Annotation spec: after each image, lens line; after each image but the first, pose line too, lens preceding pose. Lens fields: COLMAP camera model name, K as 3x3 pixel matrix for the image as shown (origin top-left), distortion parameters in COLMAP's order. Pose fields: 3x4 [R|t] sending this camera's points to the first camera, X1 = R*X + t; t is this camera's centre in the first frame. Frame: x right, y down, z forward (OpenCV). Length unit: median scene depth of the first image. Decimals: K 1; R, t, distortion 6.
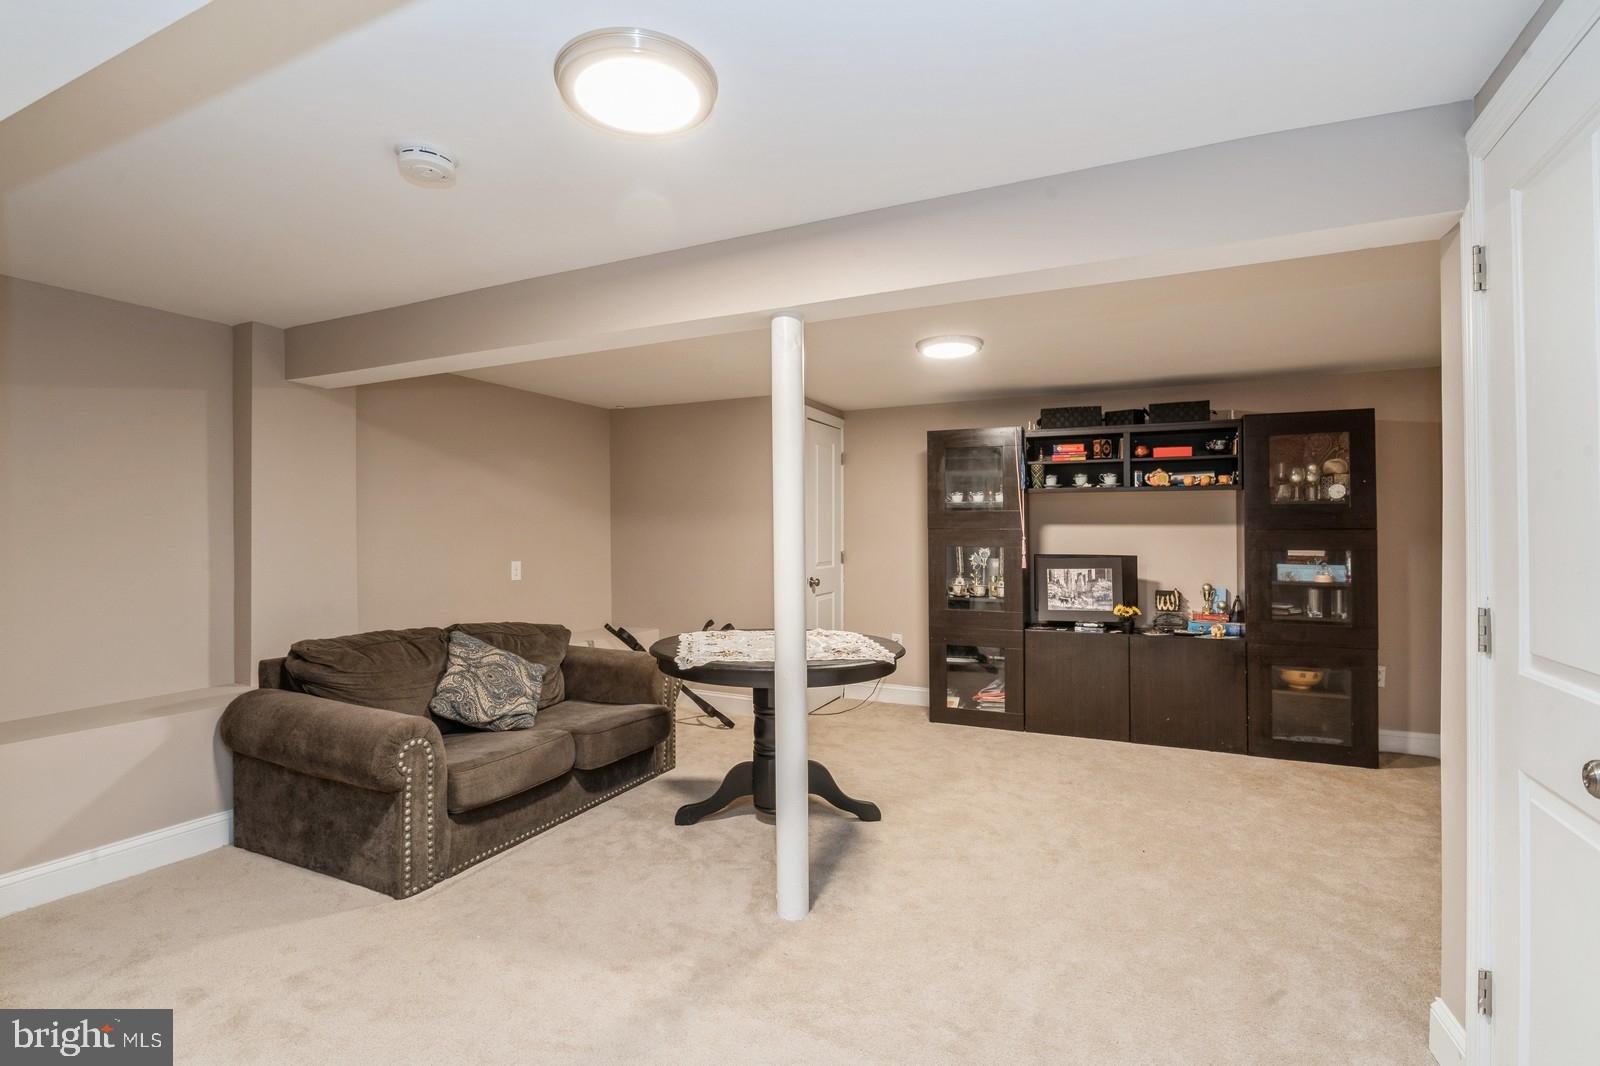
lens RADIAL K [[747.6, 0, 802.4], [0, 747.6, 520.8], [0, 0, 1]] dist [-0.000431, -0.000019]
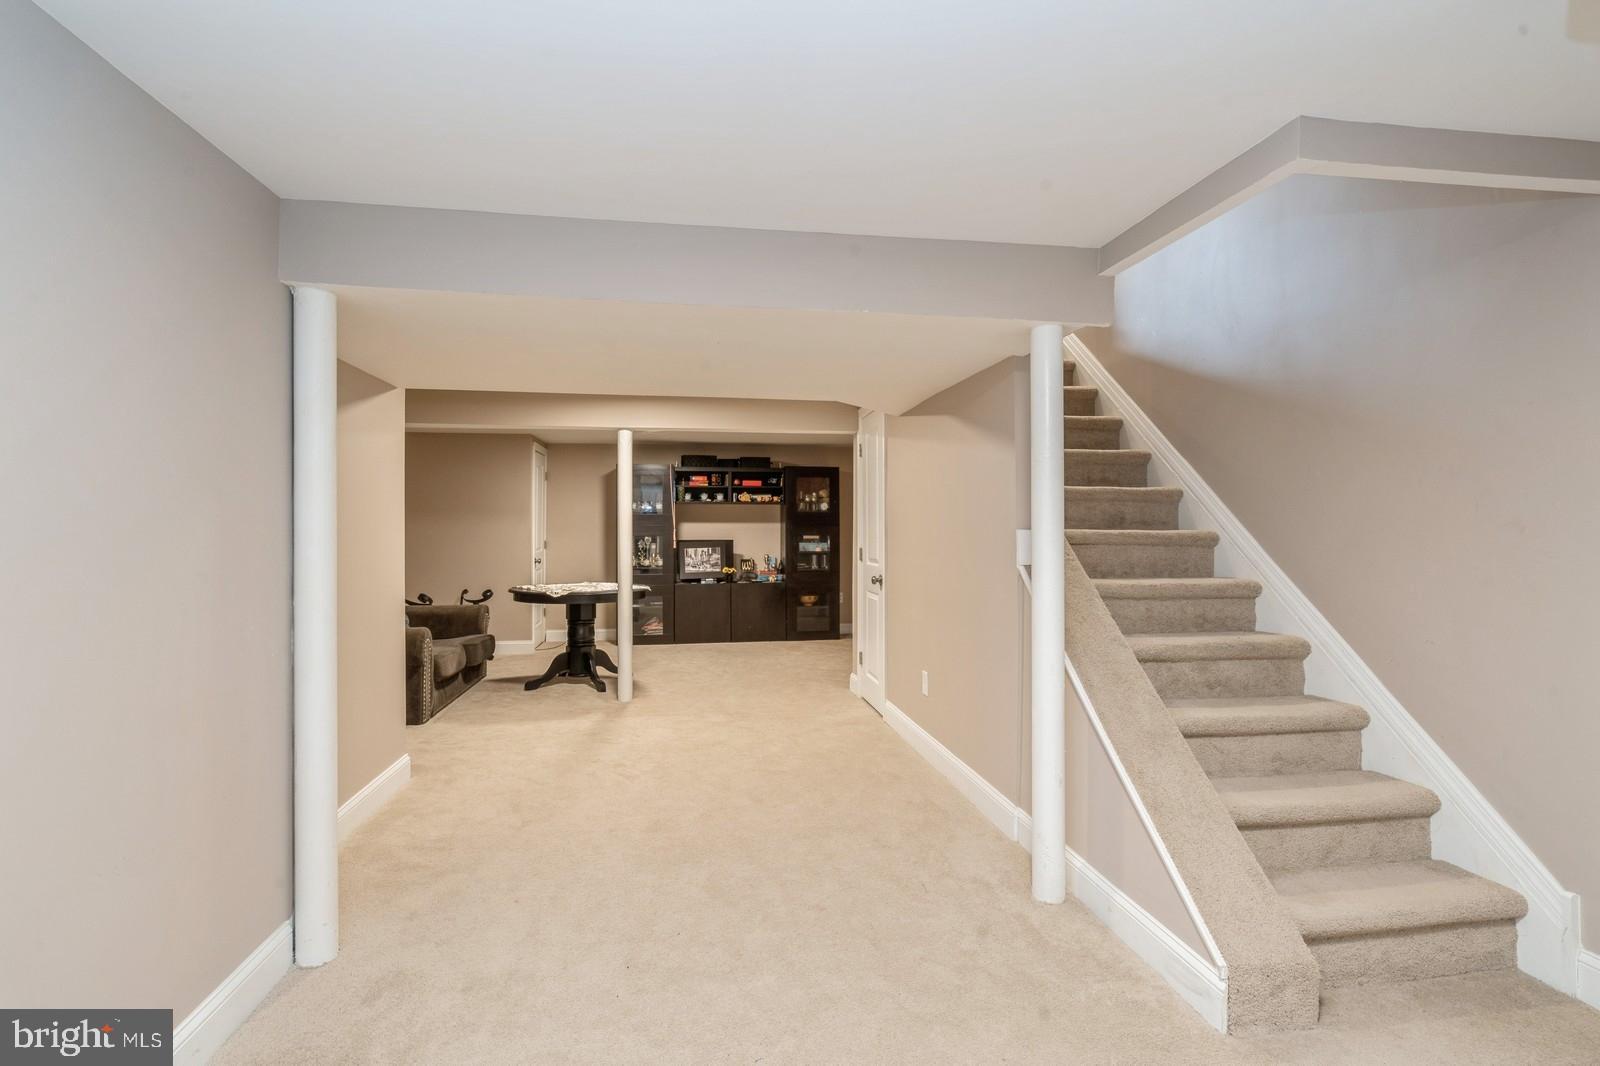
lens RADIAL K [[747.6, 0, 802.4], [0, 747.6, 520.8], [0, 0, 1]] dist [-0.000431, -0.000019]
pose [[0.826042, 0.002058, 0.563605, -0.436847], [-0.005518, 0.999975, 0.004436, -0.008027], [-0.563582, -0.006774, 0.826033, -0.588829]]
